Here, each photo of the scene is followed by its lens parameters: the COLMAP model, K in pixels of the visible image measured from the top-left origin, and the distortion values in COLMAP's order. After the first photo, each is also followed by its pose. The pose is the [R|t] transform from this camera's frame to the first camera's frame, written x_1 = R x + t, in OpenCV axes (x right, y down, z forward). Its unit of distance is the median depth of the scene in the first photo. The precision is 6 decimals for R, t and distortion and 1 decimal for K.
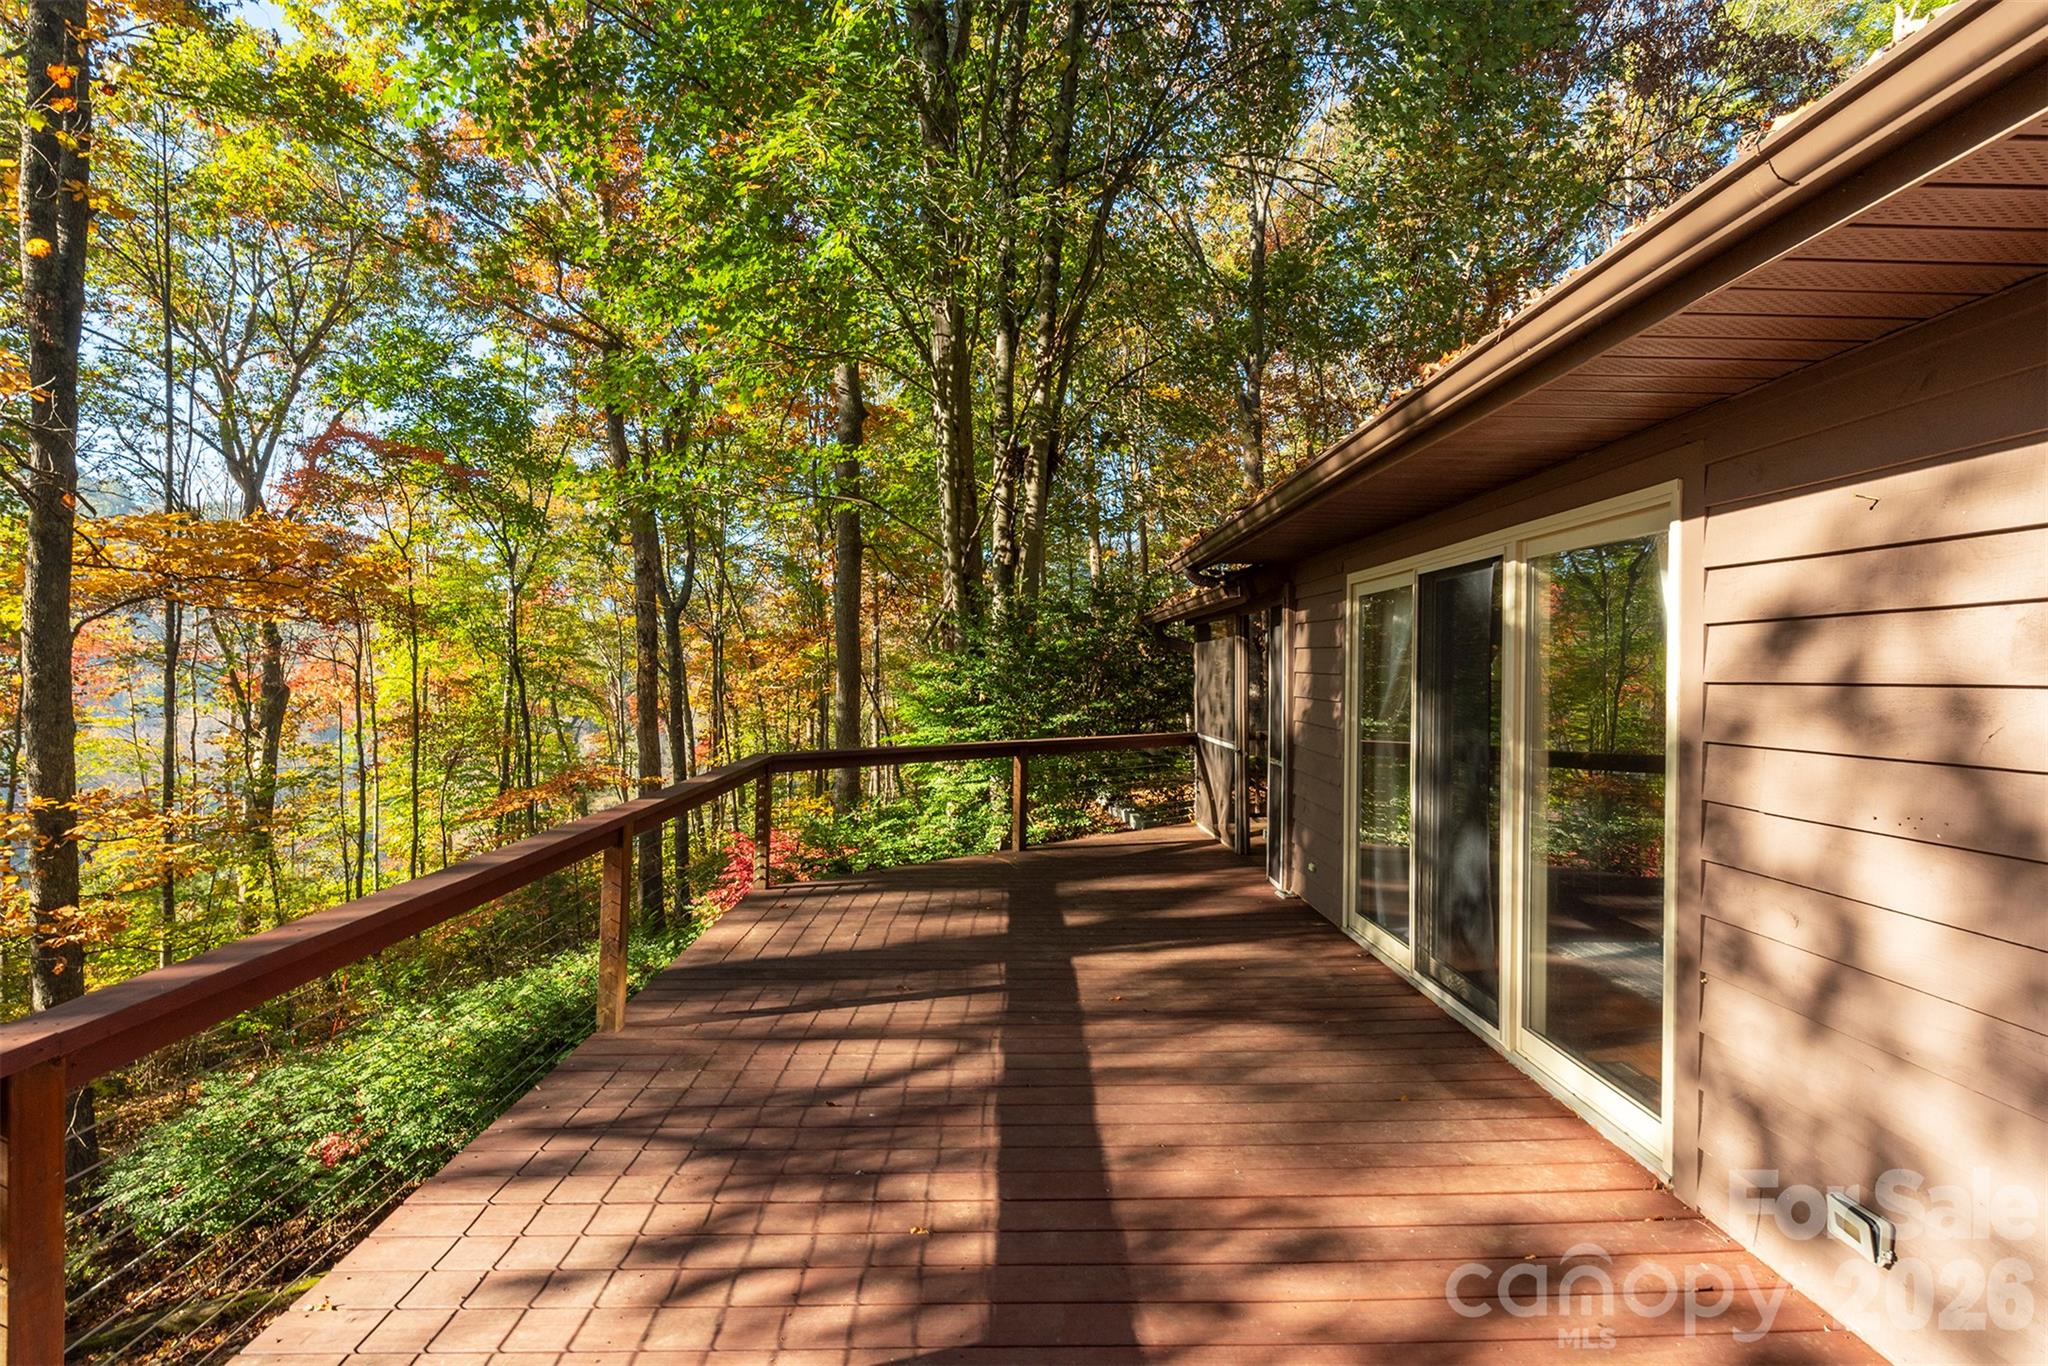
lens RADIAL K [[963.2, 0, 1024.8], [0, 963.2, 667.3], [0, 0, 1]] dist [0.005188, -0.003003]
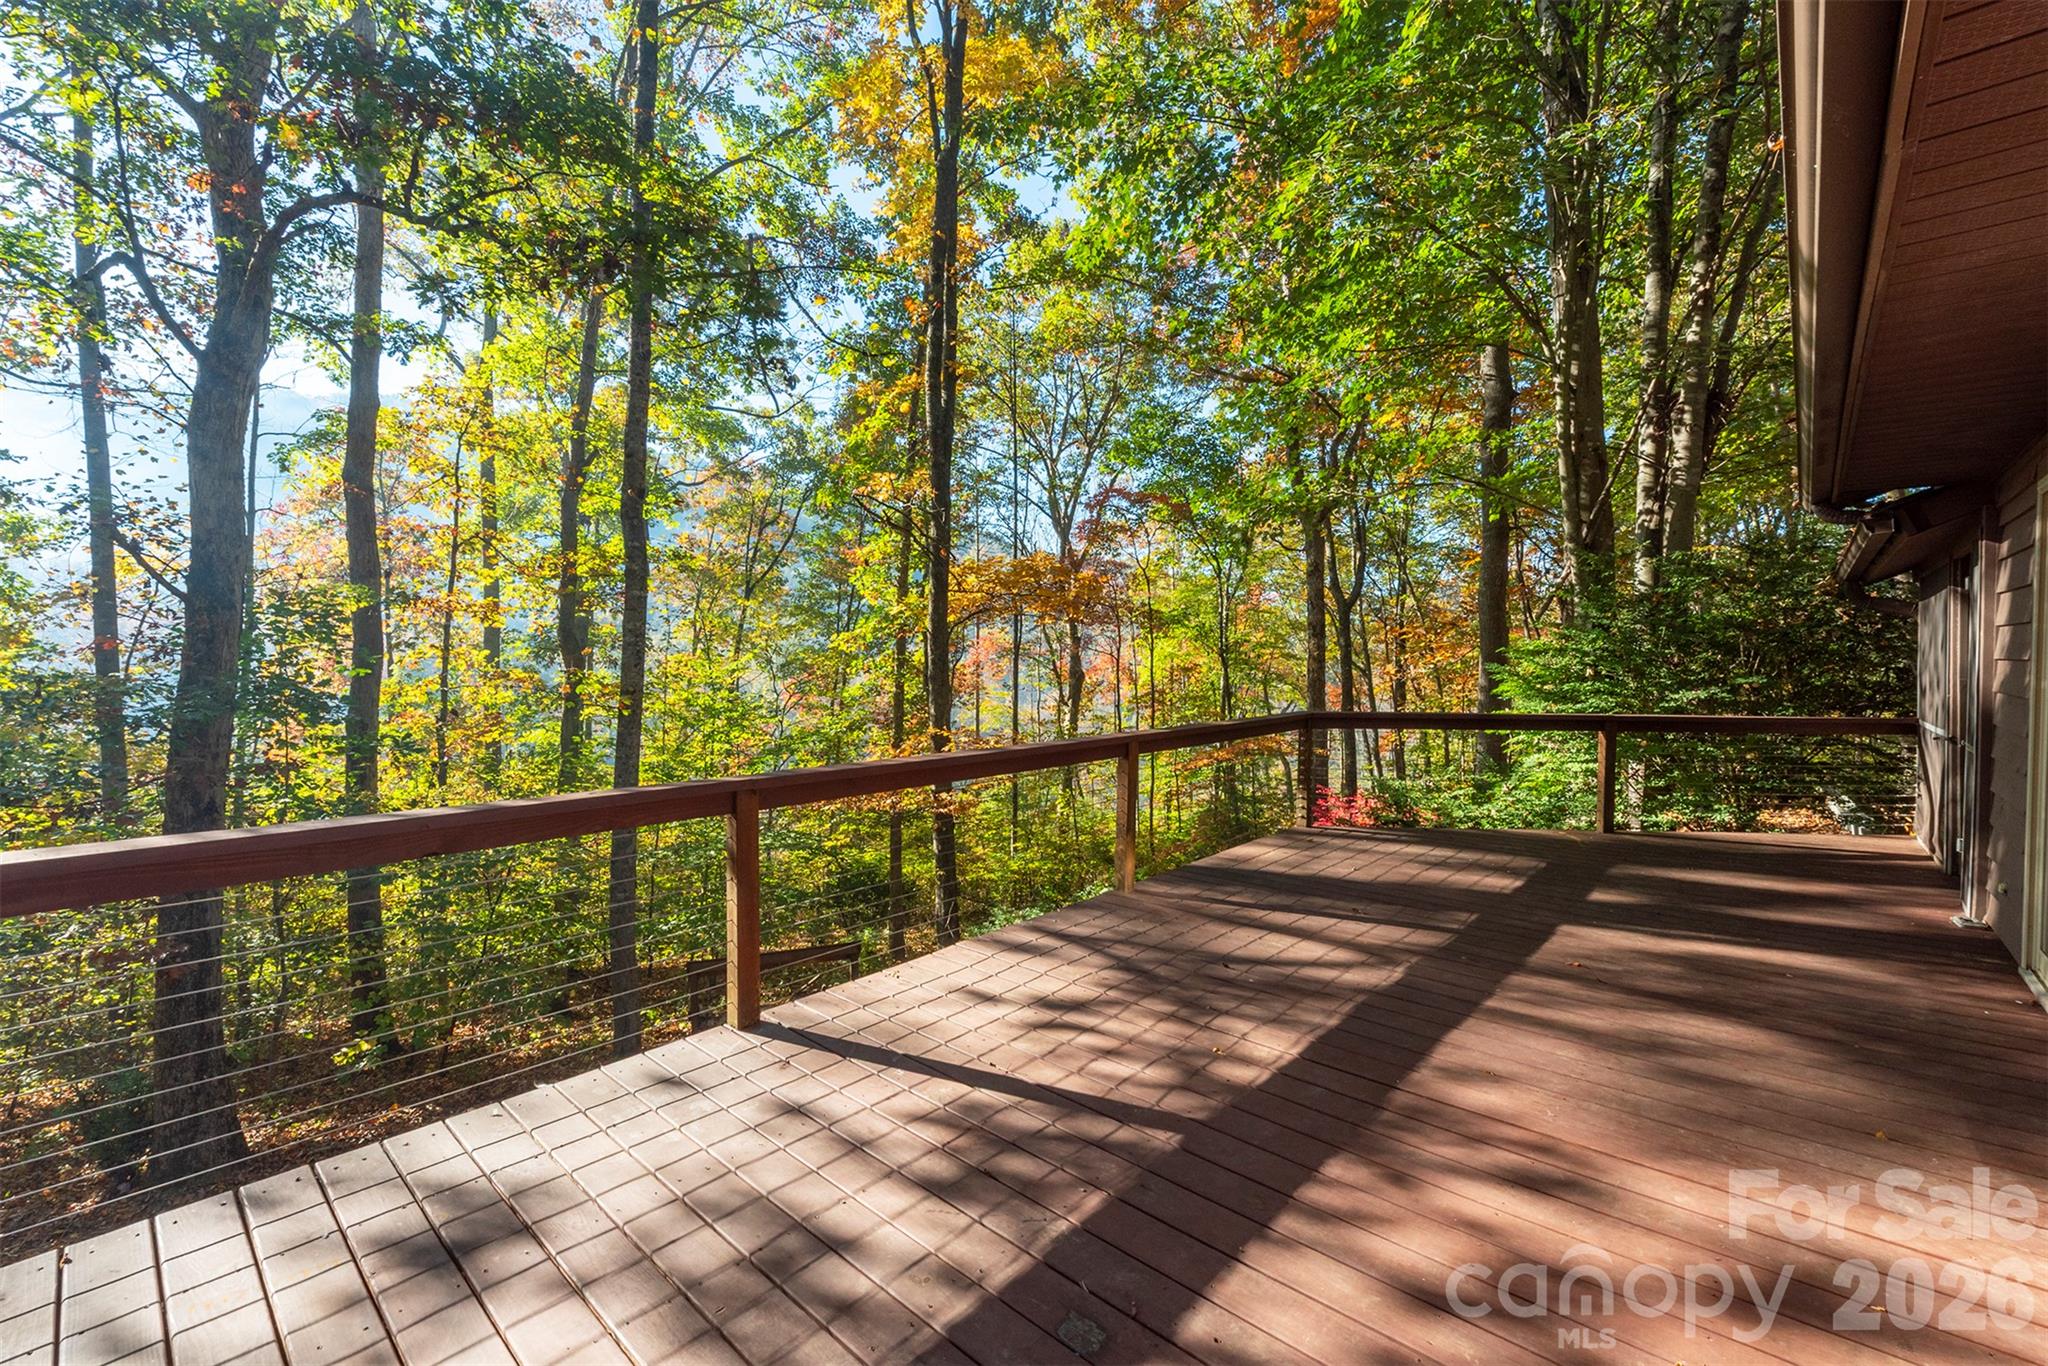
lens RADIAL K [[849.4, 0, 1006.8], [0, 849.4, 684.0], [0, 0, 1]] dist [0.003038, -0.000921]
pose [[0.717370, 0.013737, -0.696557, 0.109940], [0.004432, 0.999695, 0.024280, 0.017308], [0.696679, -0.020505, 0.717090, 0.003164]]
